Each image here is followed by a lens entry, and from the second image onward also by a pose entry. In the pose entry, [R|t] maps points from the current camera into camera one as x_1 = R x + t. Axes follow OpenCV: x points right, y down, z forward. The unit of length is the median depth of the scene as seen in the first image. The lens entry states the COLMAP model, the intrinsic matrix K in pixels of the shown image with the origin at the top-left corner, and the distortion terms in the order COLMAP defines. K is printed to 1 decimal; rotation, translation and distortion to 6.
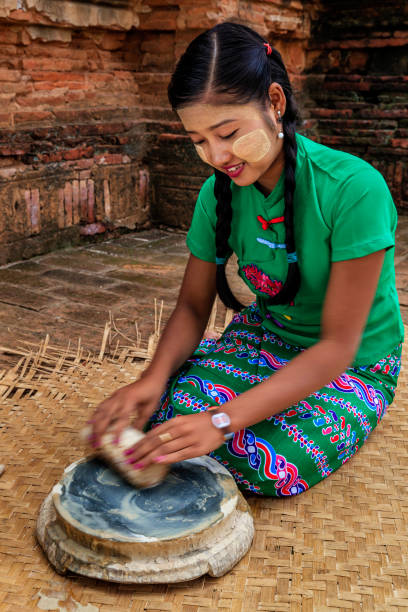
lens RADIAL K [[726.9, 0, 204.0], [0, 726.9, 306.0], [0, 0, 1]] dist [0.013962, 0.033188]
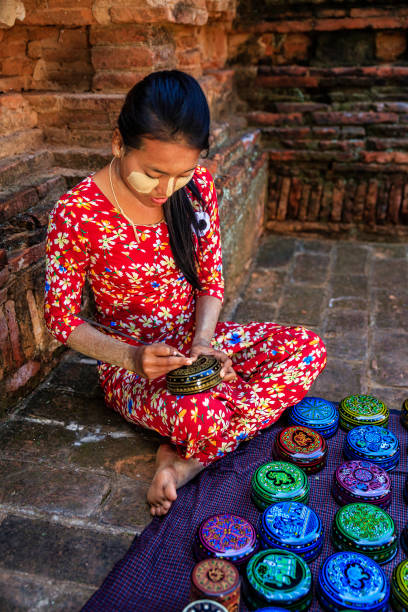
lens RADIAL K [[604.1, 0, 204.0], [0, 604.1, 306.0], [0, 0, 1]] dist [0.018827, -0.003513]
pose [[0.947605, -0.164965, 0.273553, -0.137164], [0.125740, 0.979831, 0.155309, -0.220979], [-0.293657, -0.112775, 0.949235, 0.470099]]
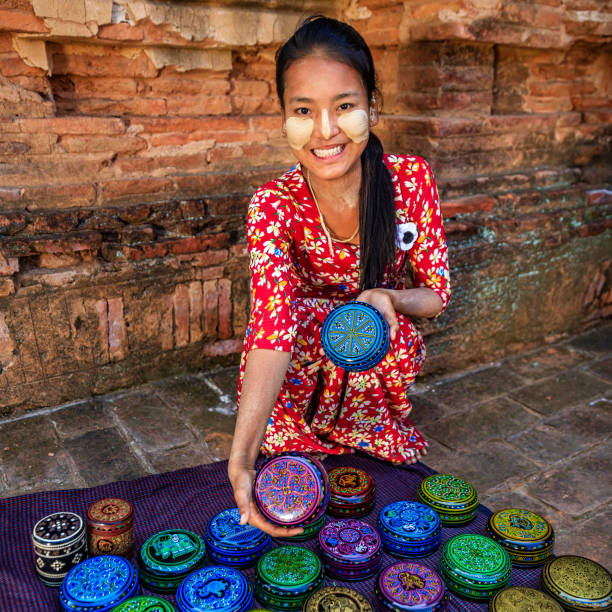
lens RADIAL K [[613.7, 0, 307.1], [0, 613.7, 364.7], [0, 0, 1]] dist [0.014813, -0.011534]
pose [[0.906228, 0.161570, -0.390700, 0.151773], [-0.115718, 0.983600, 0.138349, -0.178960], [0.406645, -0.080165, 0.910062, 0.482967]]
